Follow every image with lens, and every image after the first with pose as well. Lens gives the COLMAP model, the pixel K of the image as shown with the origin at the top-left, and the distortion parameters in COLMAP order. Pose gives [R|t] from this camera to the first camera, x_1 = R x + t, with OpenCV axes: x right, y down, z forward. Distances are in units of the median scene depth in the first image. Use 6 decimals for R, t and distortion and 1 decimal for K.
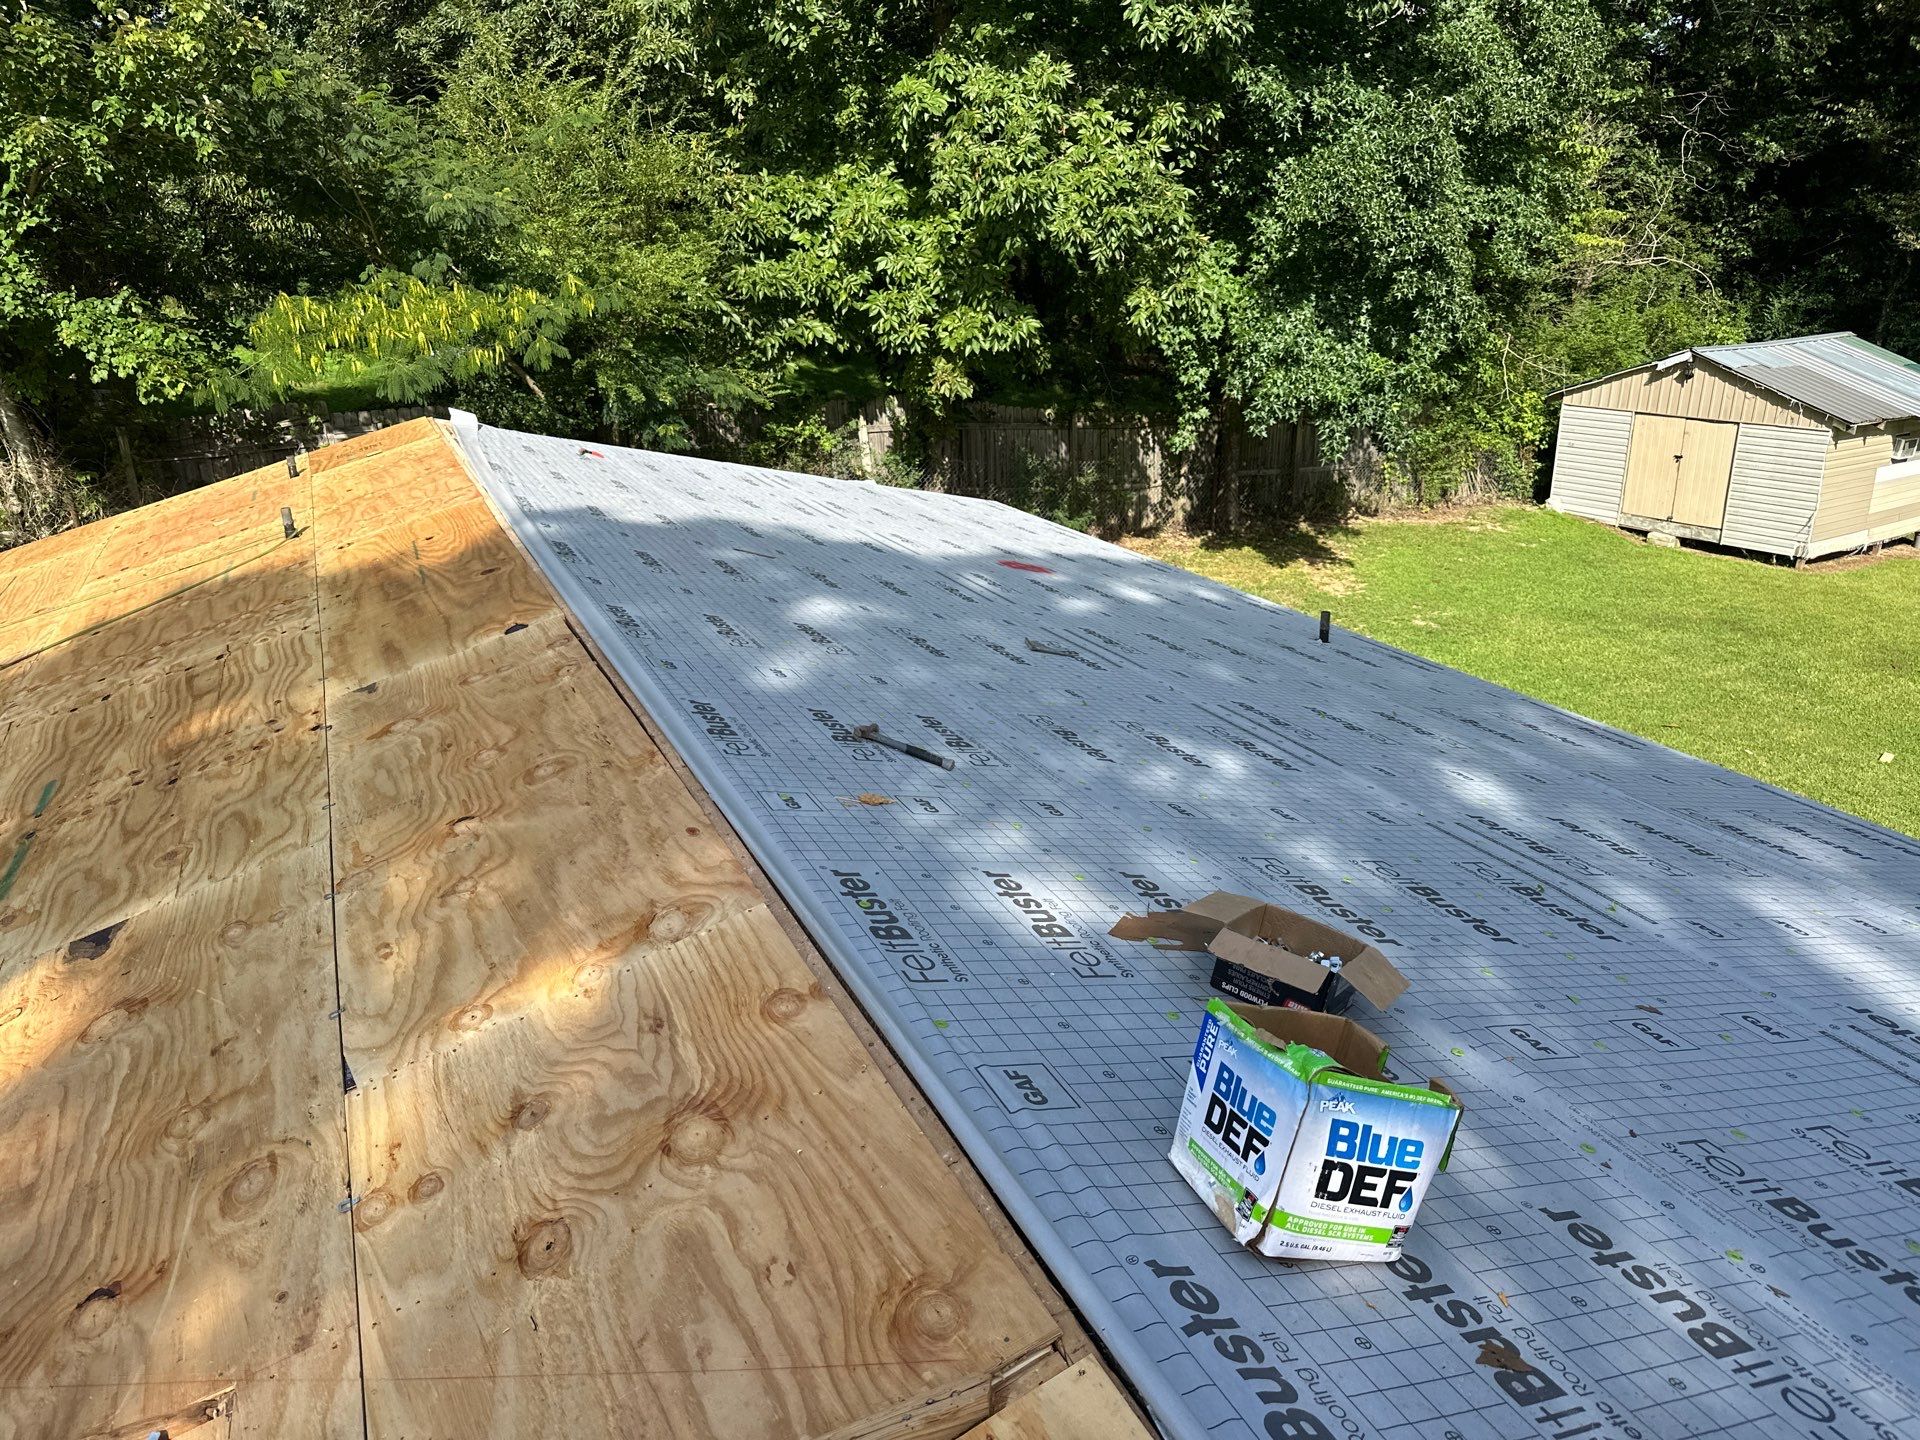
lens RADIAL K [[1370.9, 0, 960.0], [0, 1370.9, 720.0], [0, 0, 1]] dist [0.091007, -0.112044]
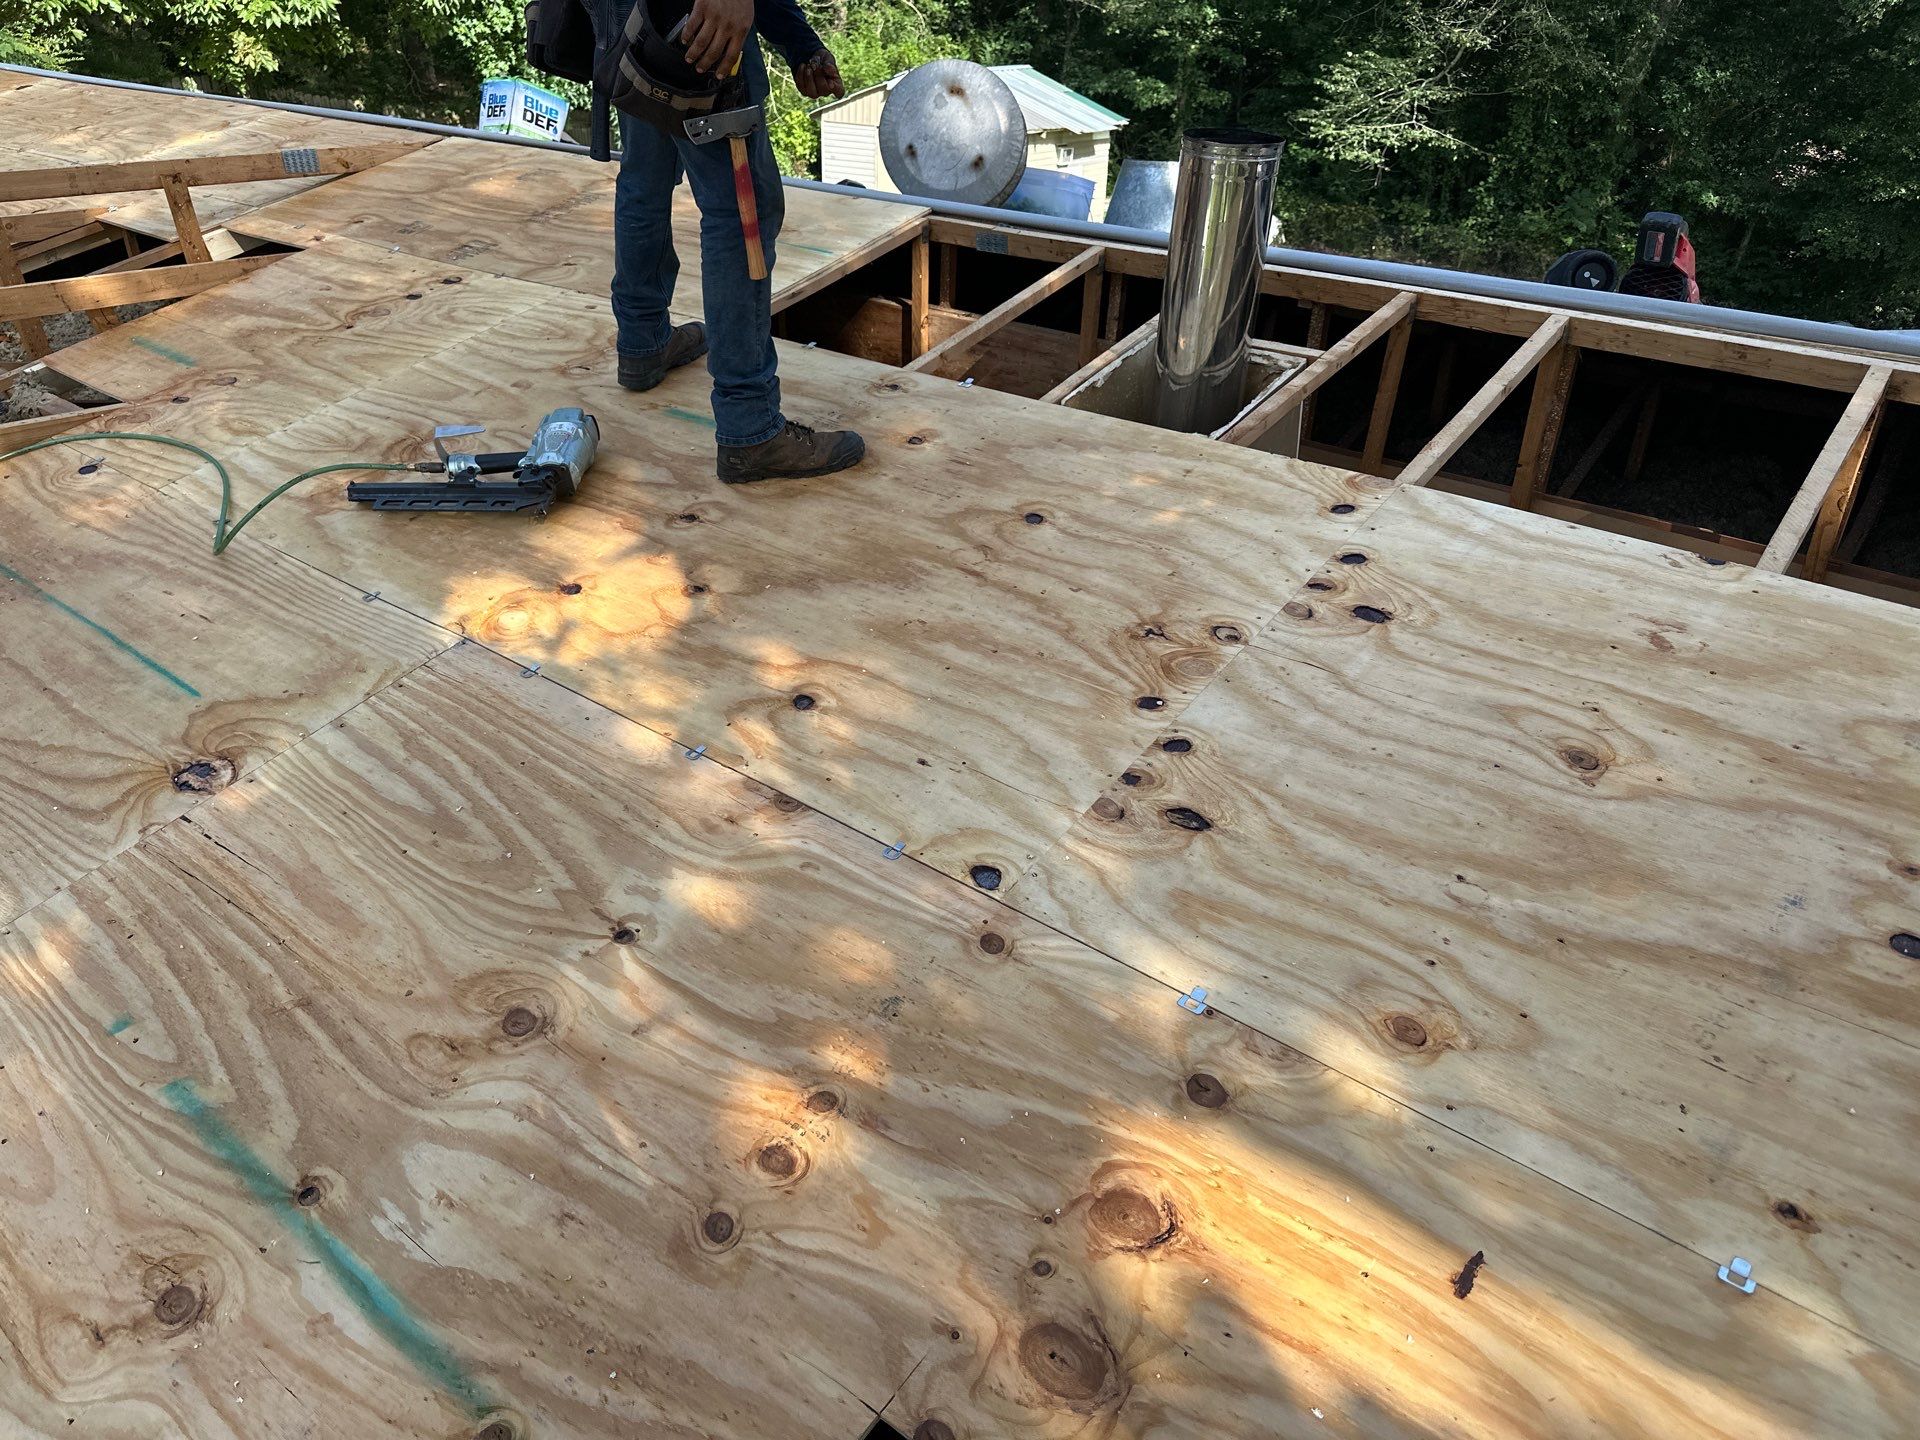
lens RADIAL K [[1363.7, 0, 960.0], [0, 1363.7, 720.0], [0, 0, 1]] dist [0.007654, -0.004480]
pose [[0.897378, -0.163515, 0.409847, -0.033980], [0.097904, 0.979438, 0.176398, 0.119936], [-0.430264, -0.118170, 0.894935, -0.231303]]
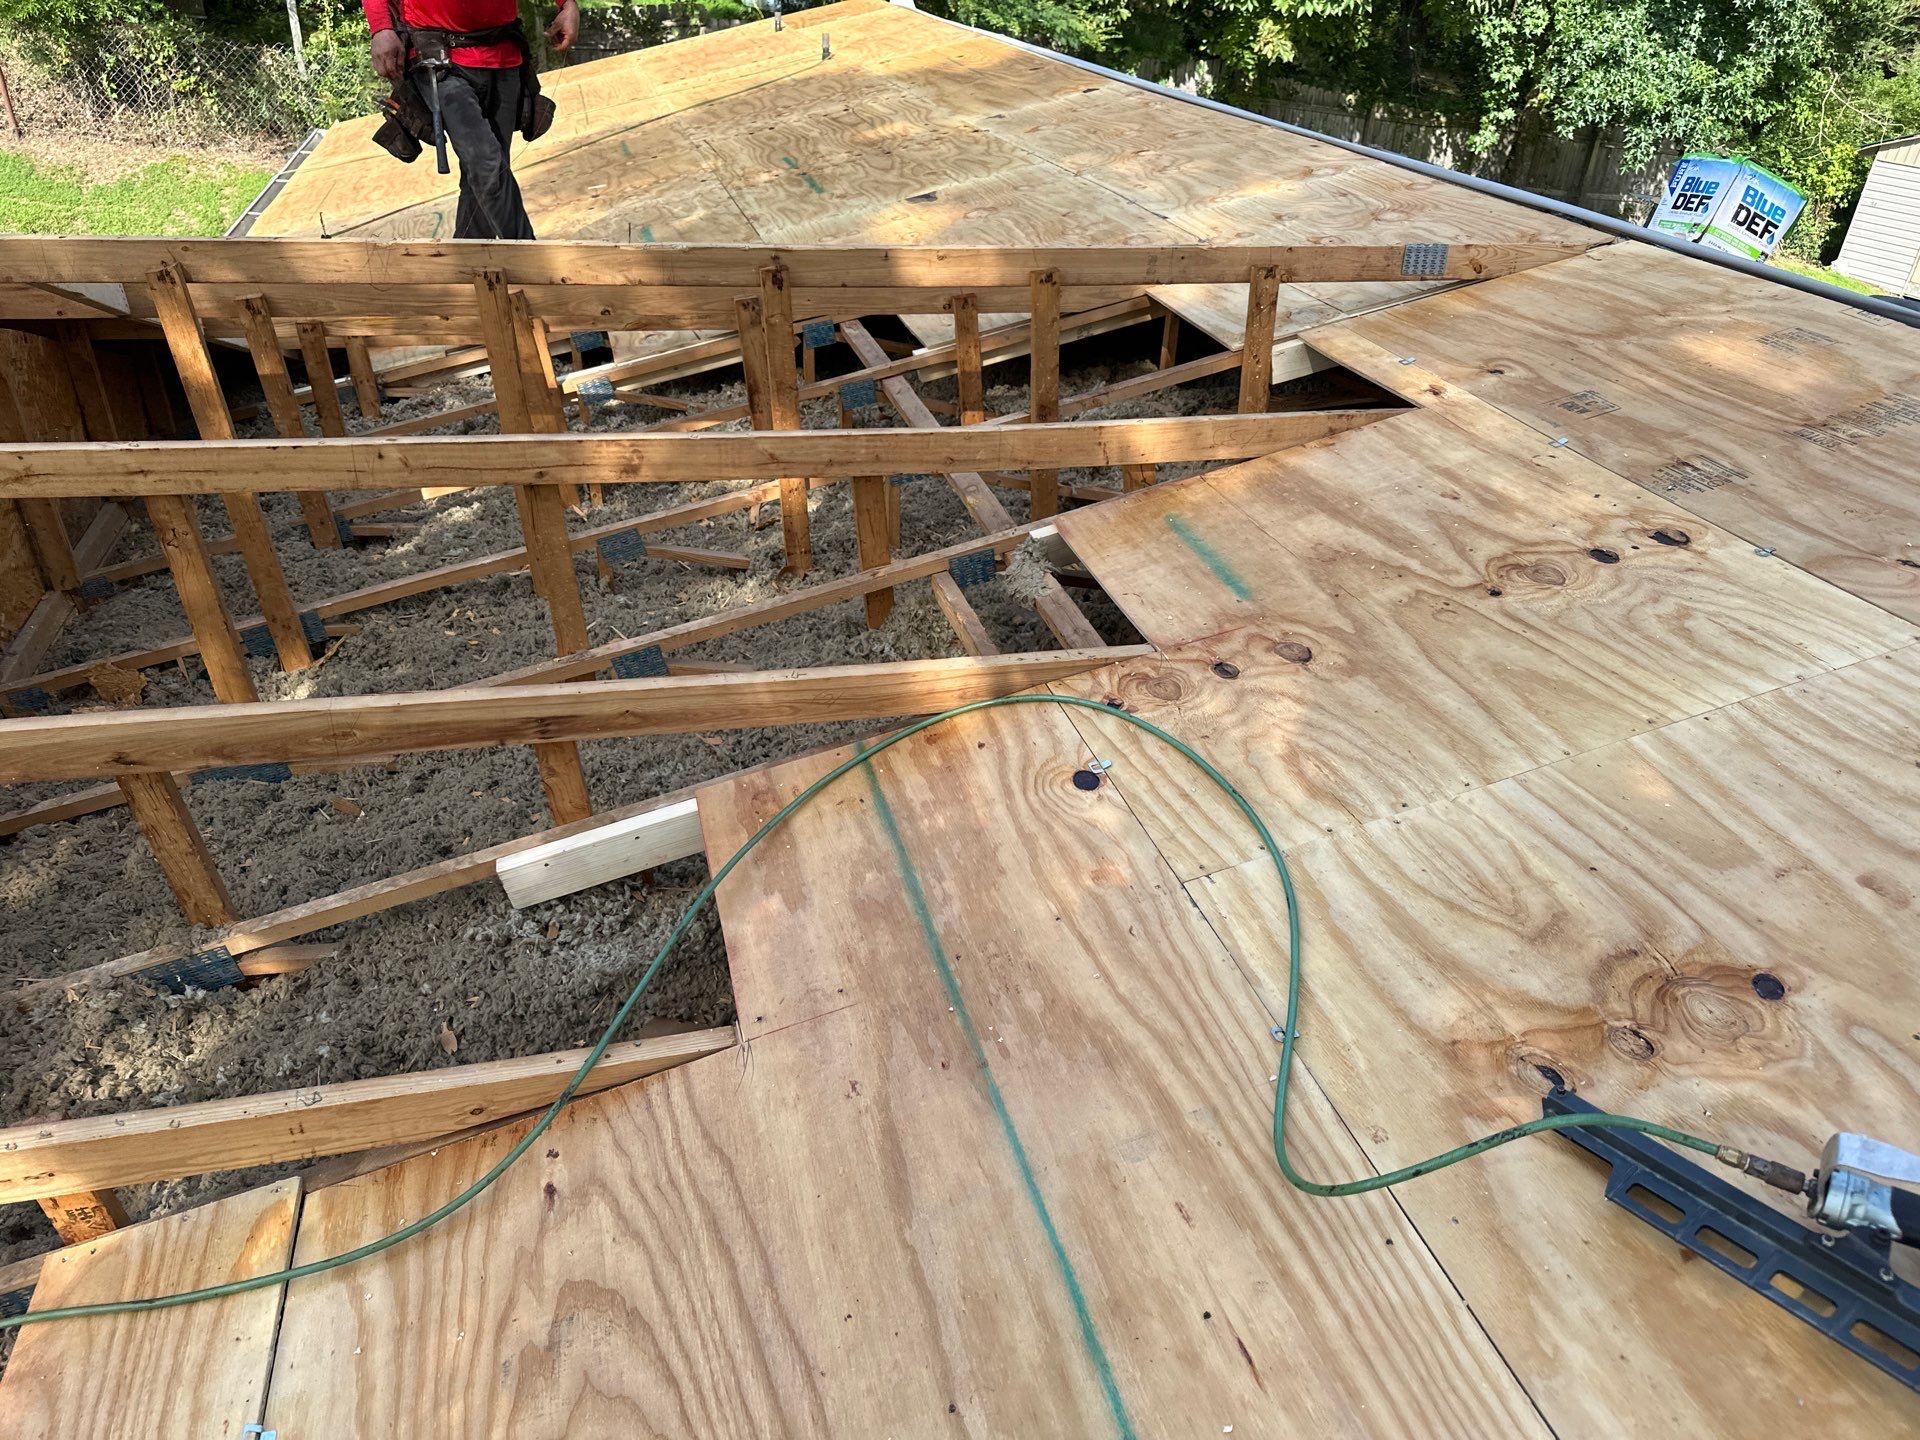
lens RADIAL K [[1386.7, 0, 969.1], [0, 1386.7, 723.2], [0, 0, 1]] dist [0.006101, -0.000316]
pose [[0.984250, 0.150158, -0.093295, -0.057077], [-0.130702, 0.973455, 0.187890, 0.082766], [0.119032, -0.172737, 0.977749, -0.133835]]
